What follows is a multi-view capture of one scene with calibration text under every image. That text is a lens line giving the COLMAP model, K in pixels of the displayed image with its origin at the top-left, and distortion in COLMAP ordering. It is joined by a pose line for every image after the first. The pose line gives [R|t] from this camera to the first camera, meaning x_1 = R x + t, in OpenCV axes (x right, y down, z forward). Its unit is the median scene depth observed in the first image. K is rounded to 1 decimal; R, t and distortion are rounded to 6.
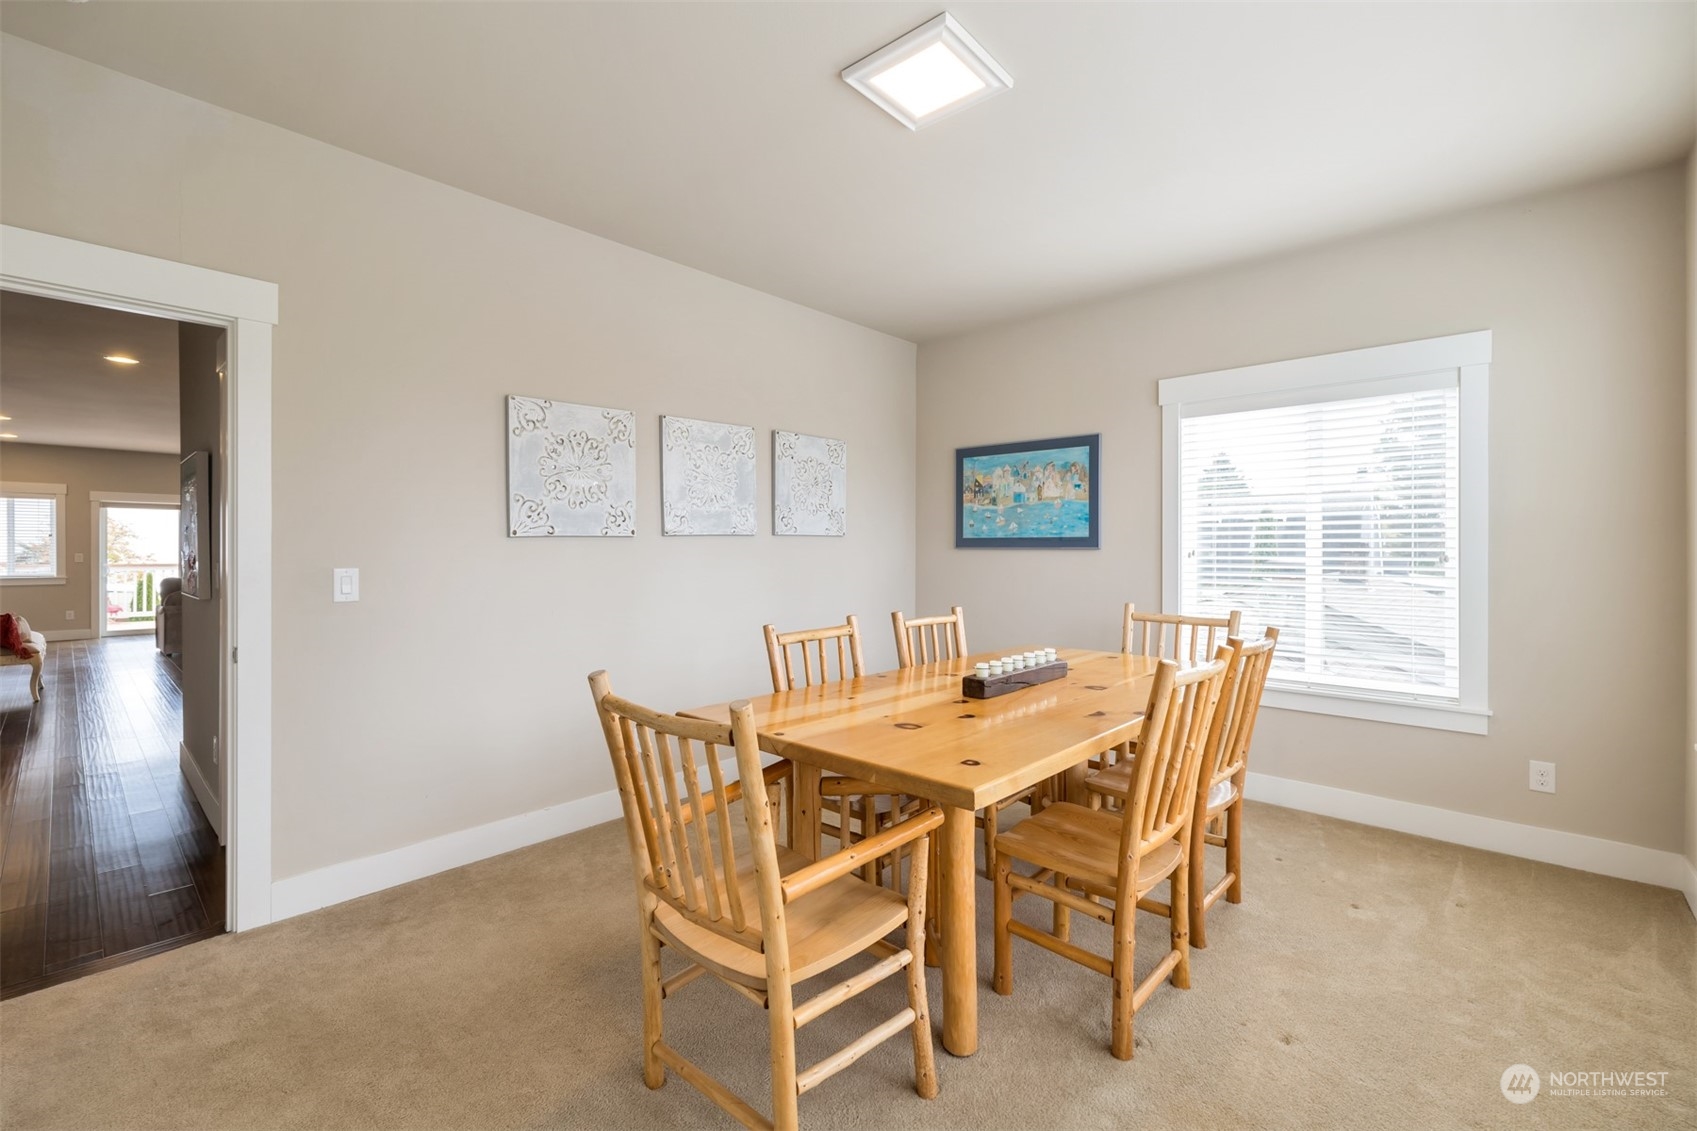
lens RADIAL K [[726.6, 0, 864.6], [0, 726.6, 563.6], [0, 0, 1]] dist [0.006138, -0.001241]
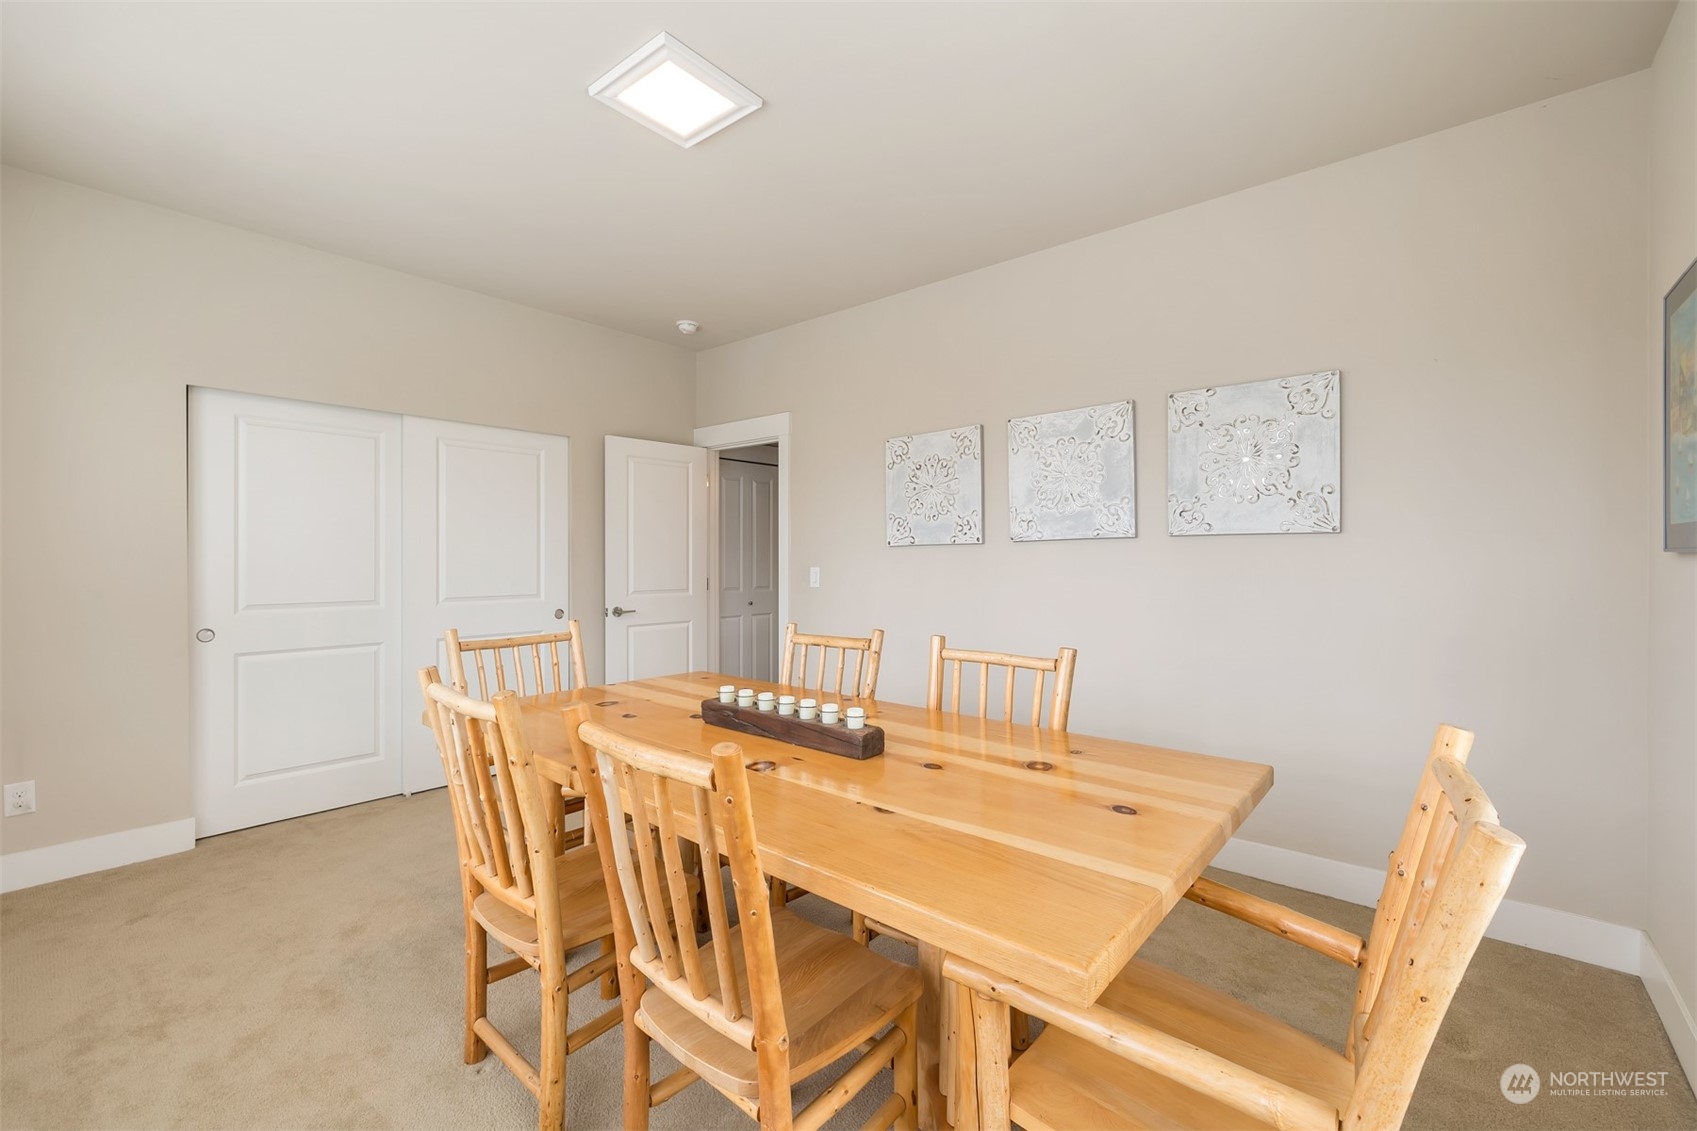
lens RADIAL K [[726.6, 0, 860.7], [0, 726.6, 567.2], [0, 0, 1]] dist [0.006138, -0.001241]
pose [[0.027827, 0.012879, -0.999530, 0.742327], [-0.019696, 0.999730, 0.012333, -0.012915], [0.999419, 0.019344, 0.028074, 0.816213]]
